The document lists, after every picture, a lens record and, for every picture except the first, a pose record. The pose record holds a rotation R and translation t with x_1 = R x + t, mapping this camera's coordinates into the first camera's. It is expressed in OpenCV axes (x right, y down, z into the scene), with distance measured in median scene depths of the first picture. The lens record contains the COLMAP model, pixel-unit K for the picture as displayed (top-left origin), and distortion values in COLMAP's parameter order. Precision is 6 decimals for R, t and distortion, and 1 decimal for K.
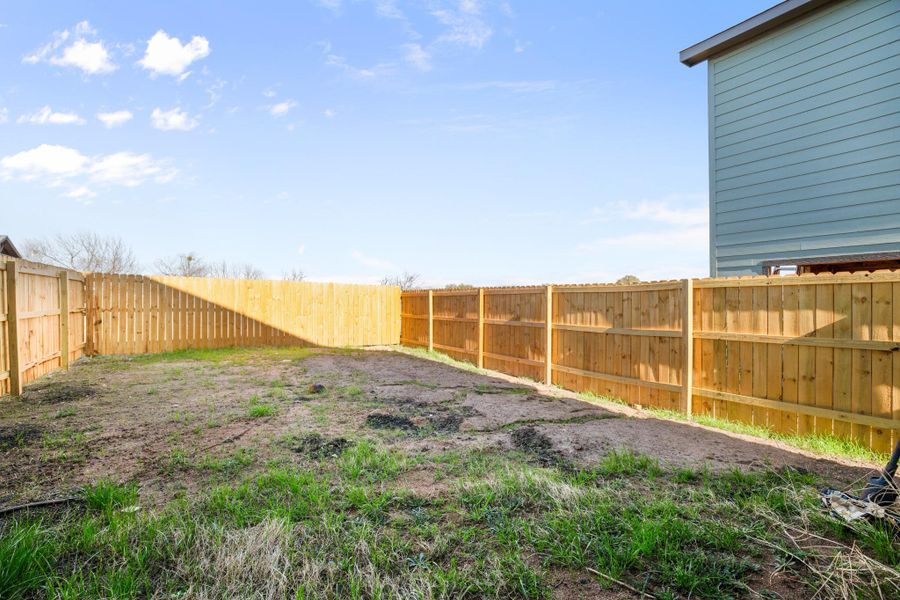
lens RADIAL K [[411.6, 0, 437.3], [0, 411.6, 309.0], [0, 0, 1]] dist [-0.019200, 0.000134]
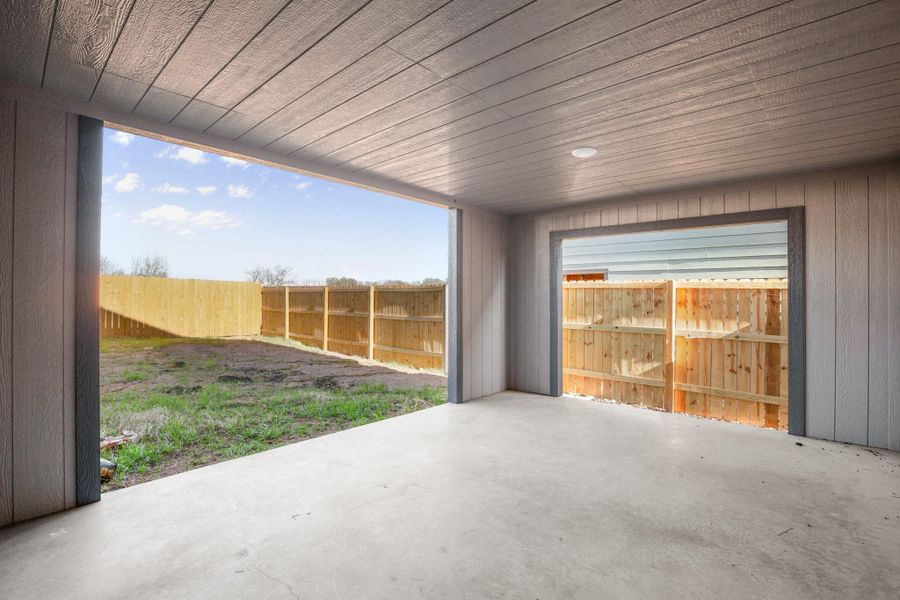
lens RADIAL K [[411.6, 0, 437.3], [0, 411.6, 309.0], [0, 0, 1]] dist [-0.019200, 0.000134]
pose [[0.959510, -0.001239, 0.281673, 0.078994], [-0.002753, 0.999901, 0.013779, -0.001104], [-0.281663, -0.013996, 0.959411, -0.290033]]
